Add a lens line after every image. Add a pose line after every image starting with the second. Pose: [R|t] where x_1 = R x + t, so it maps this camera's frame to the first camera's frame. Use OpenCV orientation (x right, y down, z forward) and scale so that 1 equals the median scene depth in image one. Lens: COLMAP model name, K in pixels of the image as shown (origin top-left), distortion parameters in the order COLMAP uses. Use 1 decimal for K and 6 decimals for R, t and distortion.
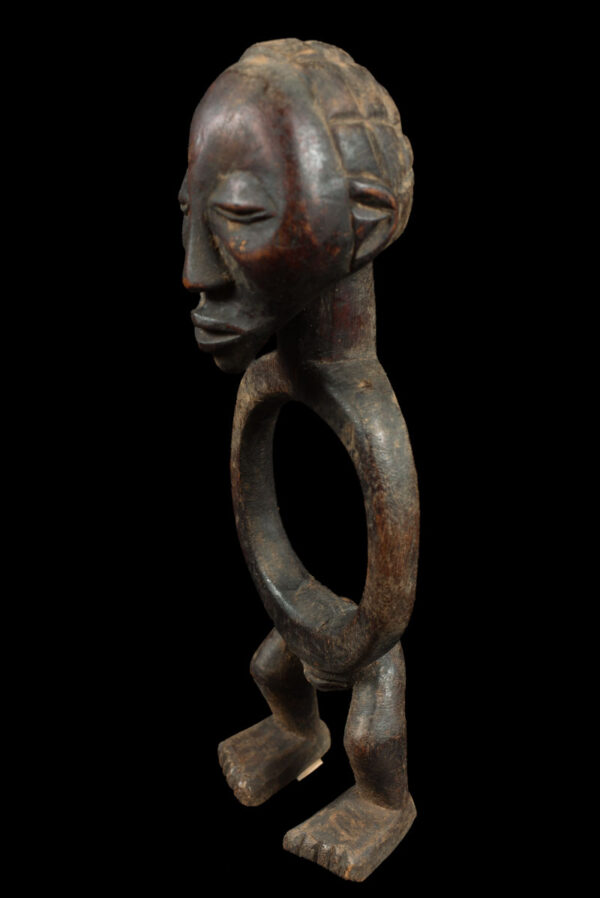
lens RADIAL K [[994.9, 0, 300.0], [0, 994.9, 449.0], [0, 0, 1]] dist [-0.034674, -0.019916]
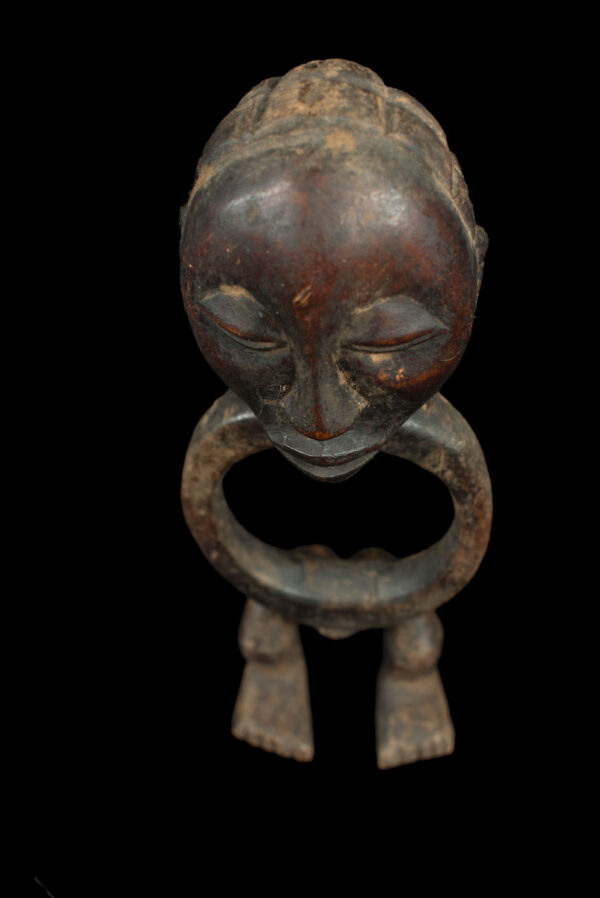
lens RADIAL K [[994.9, 0, 300.0], [0, 994.9, 449.0], [0, 0, 1]] dist [-0.034674, -0.019916]
pose [[0.663999, -0.554377, 0.501769, -0.524540], [0.293741, 0.810498, 0.506763, -0.560319], [-0.687620, -0.189100, 0.701013, 0.448525]]
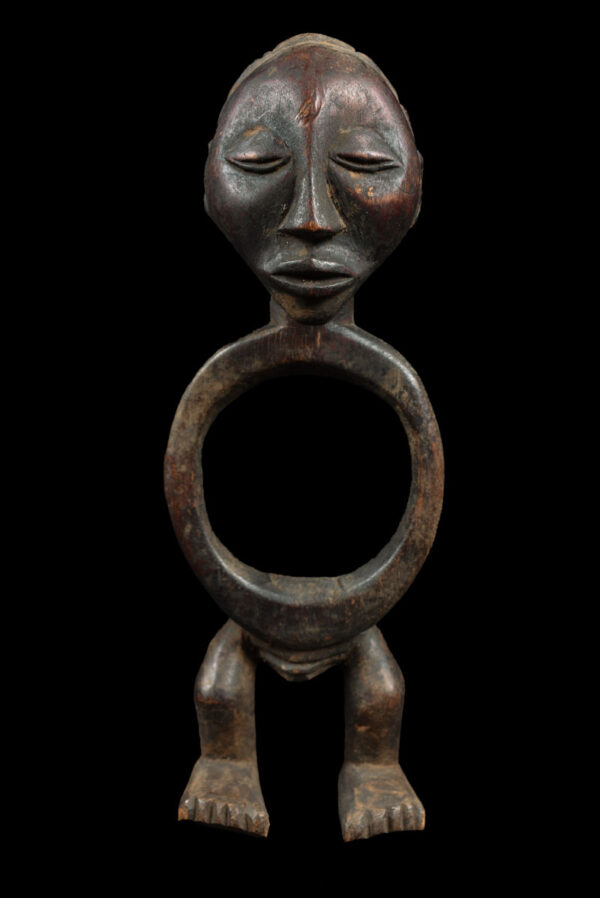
lens RADIAL K [[1014.7, 0, 300.0], [0, 1014.7, 449.0], [0, 0, 1]] dist [-0.015393, -0.016094]
pose [[0.602200, -0.060332, 0.796062, -0.974298], [0.251740, 0.960619, -0.117631, 0.177142], [-0.757616, 0.271239, 0.593673, 0.437531]]
